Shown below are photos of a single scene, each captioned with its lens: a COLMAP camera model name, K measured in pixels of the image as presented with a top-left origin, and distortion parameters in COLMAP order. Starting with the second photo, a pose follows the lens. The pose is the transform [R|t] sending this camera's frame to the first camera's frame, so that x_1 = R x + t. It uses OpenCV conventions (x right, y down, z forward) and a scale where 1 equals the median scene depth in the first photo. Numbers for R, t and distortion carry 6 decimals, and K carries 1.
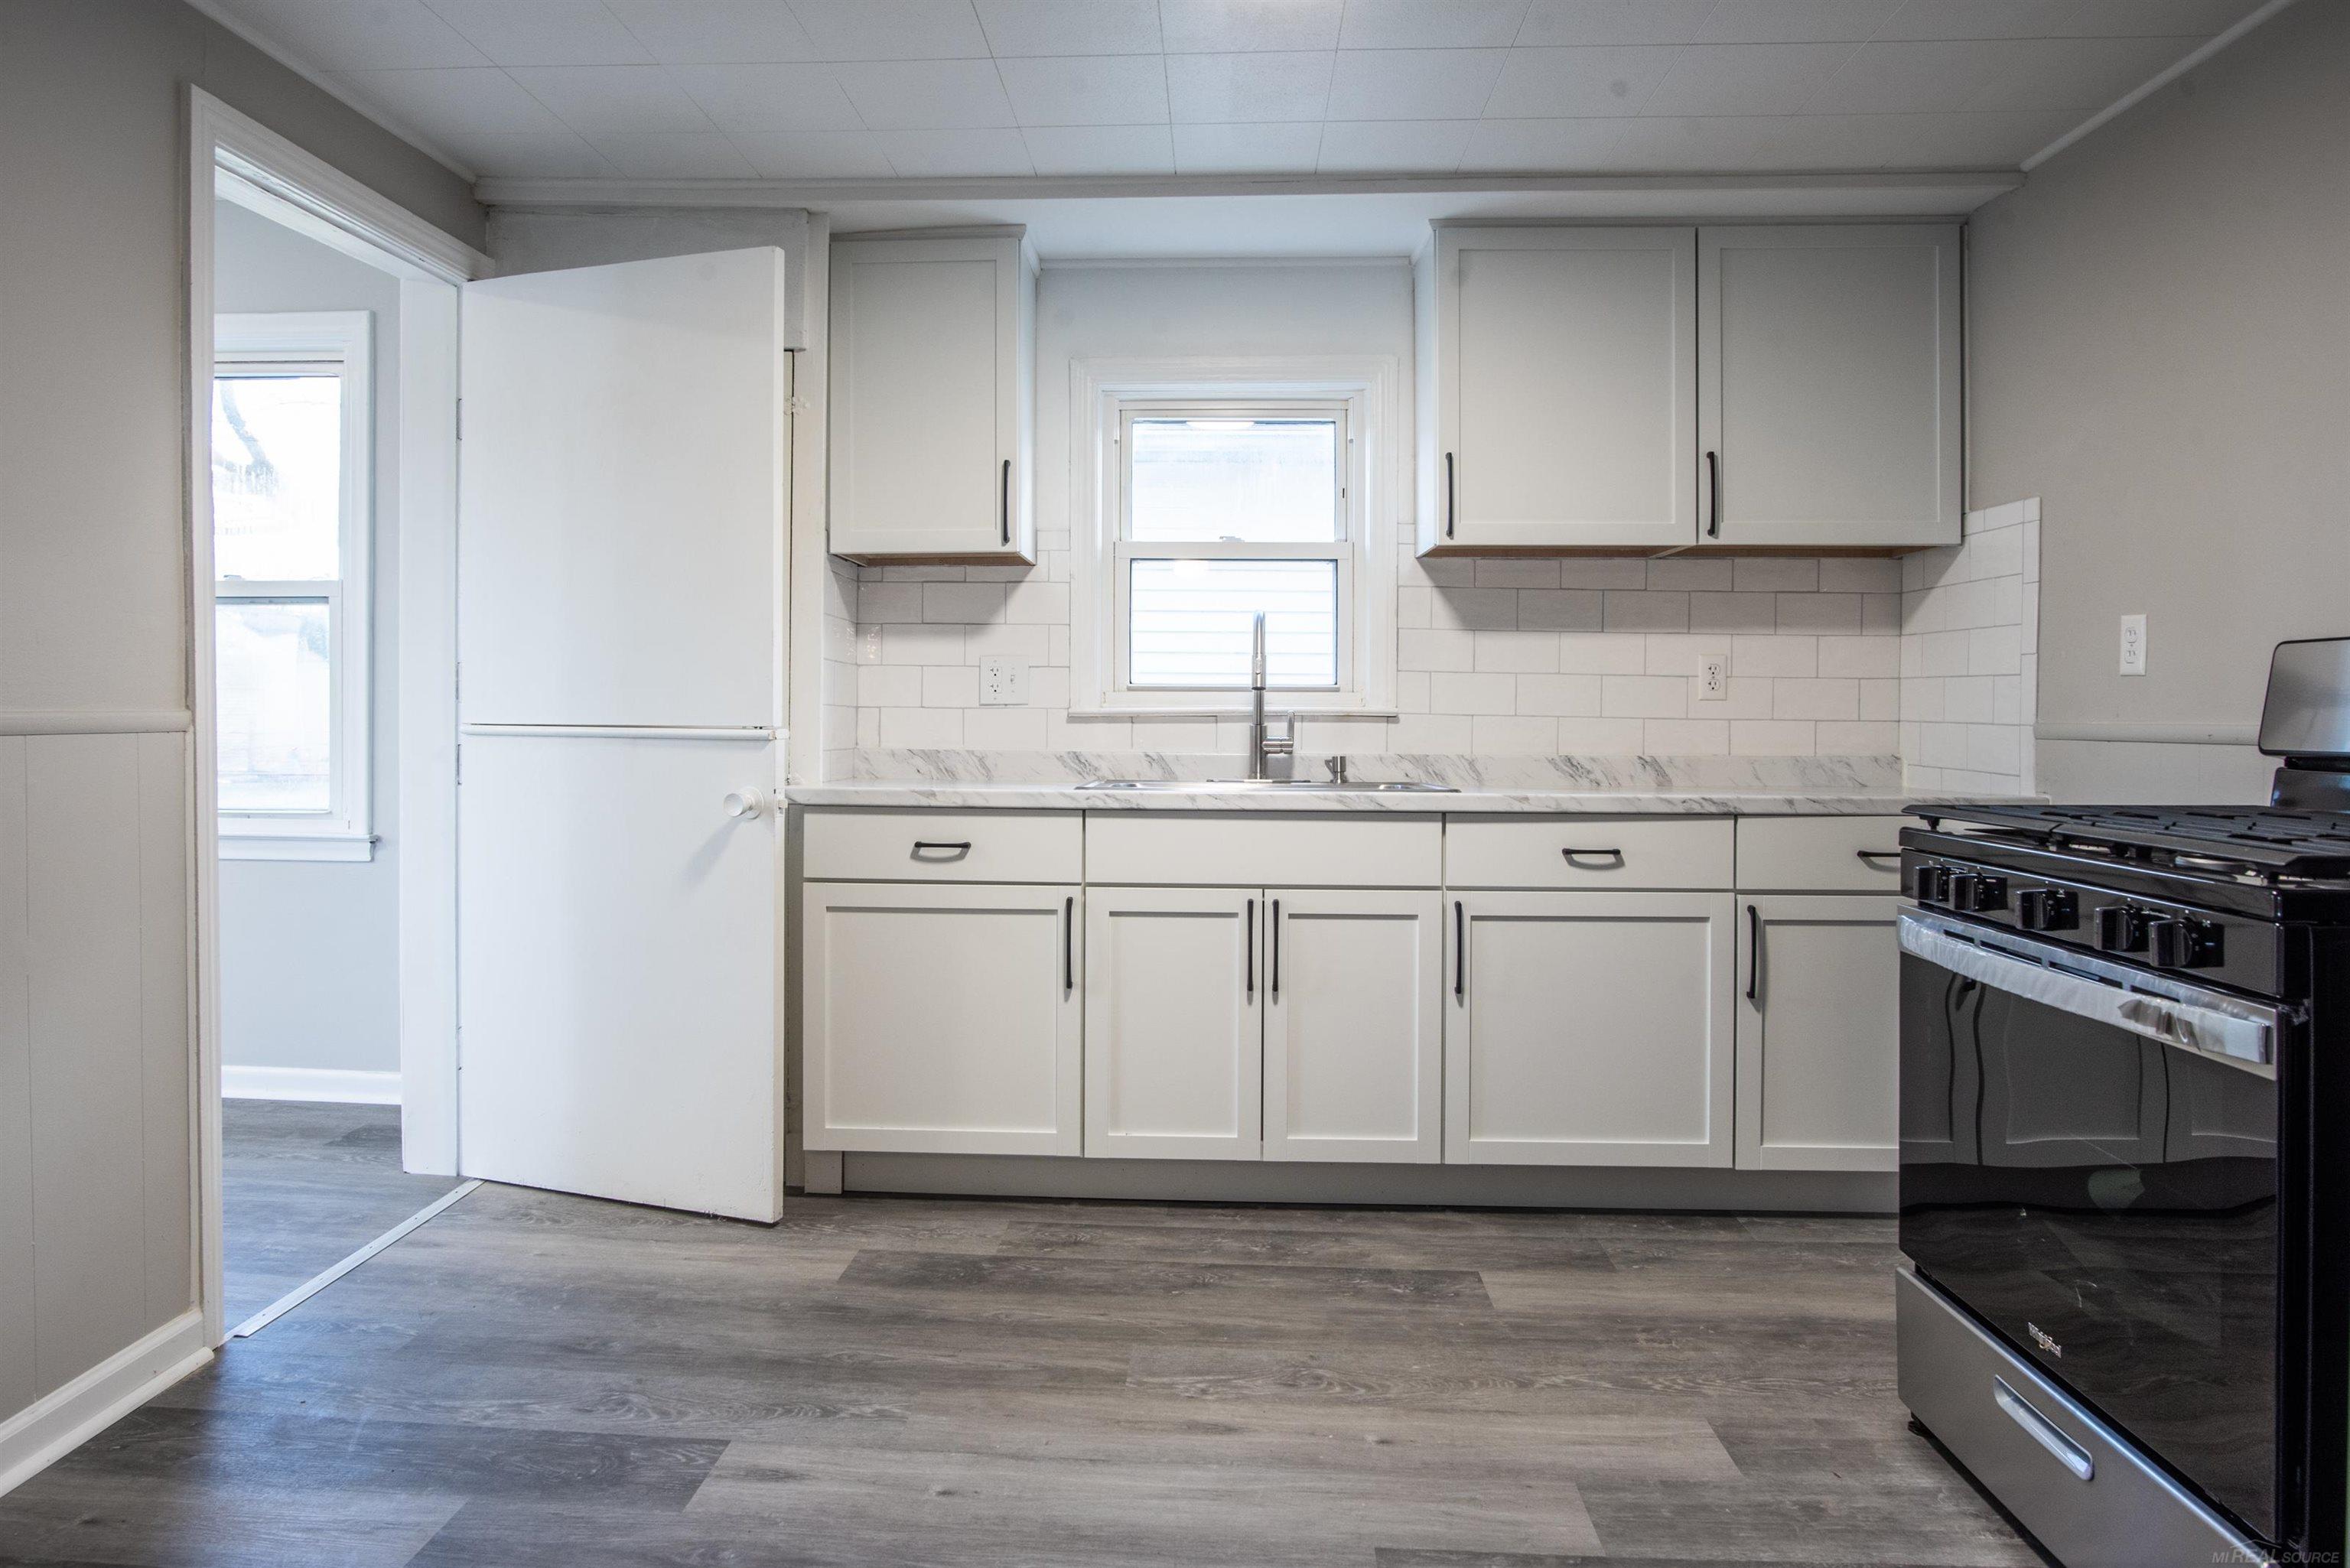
lens RADIAL K [[1374.7, 0, 1177.8], [0, 1374.7, 798.9], [0, 0, 1]] dist [-0.003389, 0.001718]
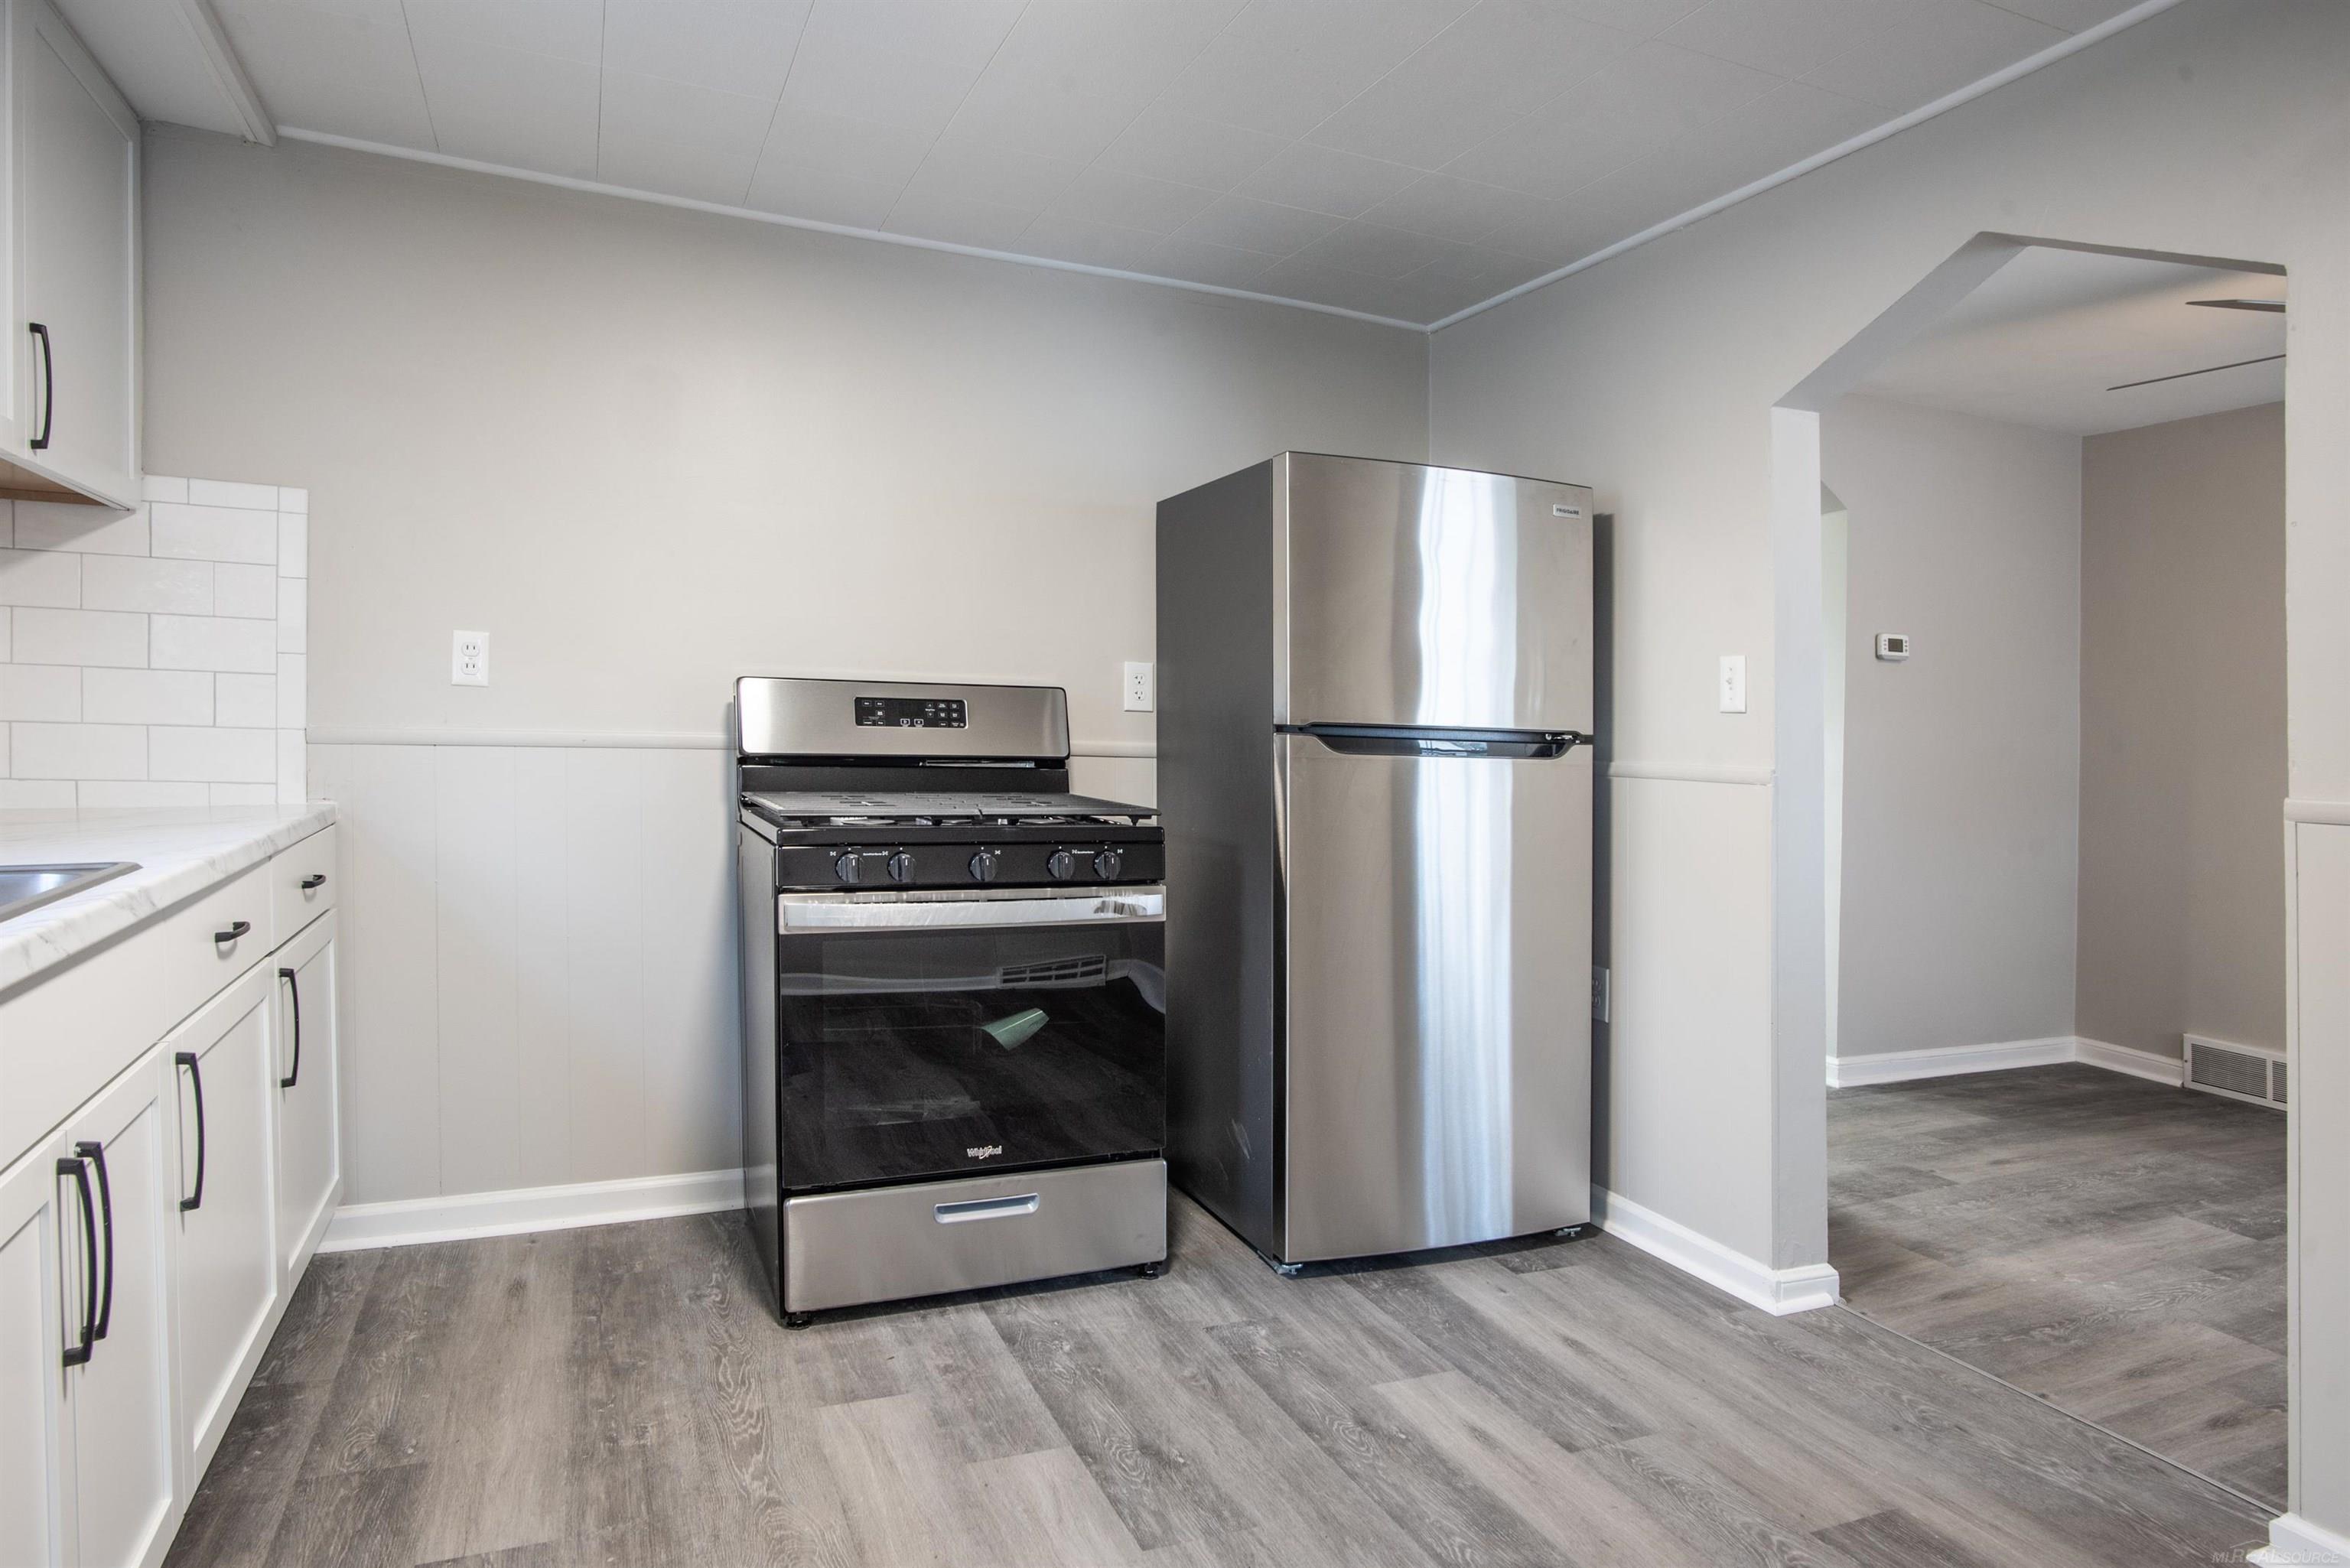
lens RADIAL K [[1371.0, 0, 1174.4], [0, 1371.0, 754.6], [0, 0, 1]] dist [-0.017803, -0.000353]
pose [[-0.418796, -0.036111, 0.907362, -0.597784], [0.030792, 0.998070, 0.053934, -0.085583], [-0.907558, 0.050526, -0.416876, 1.055193]]
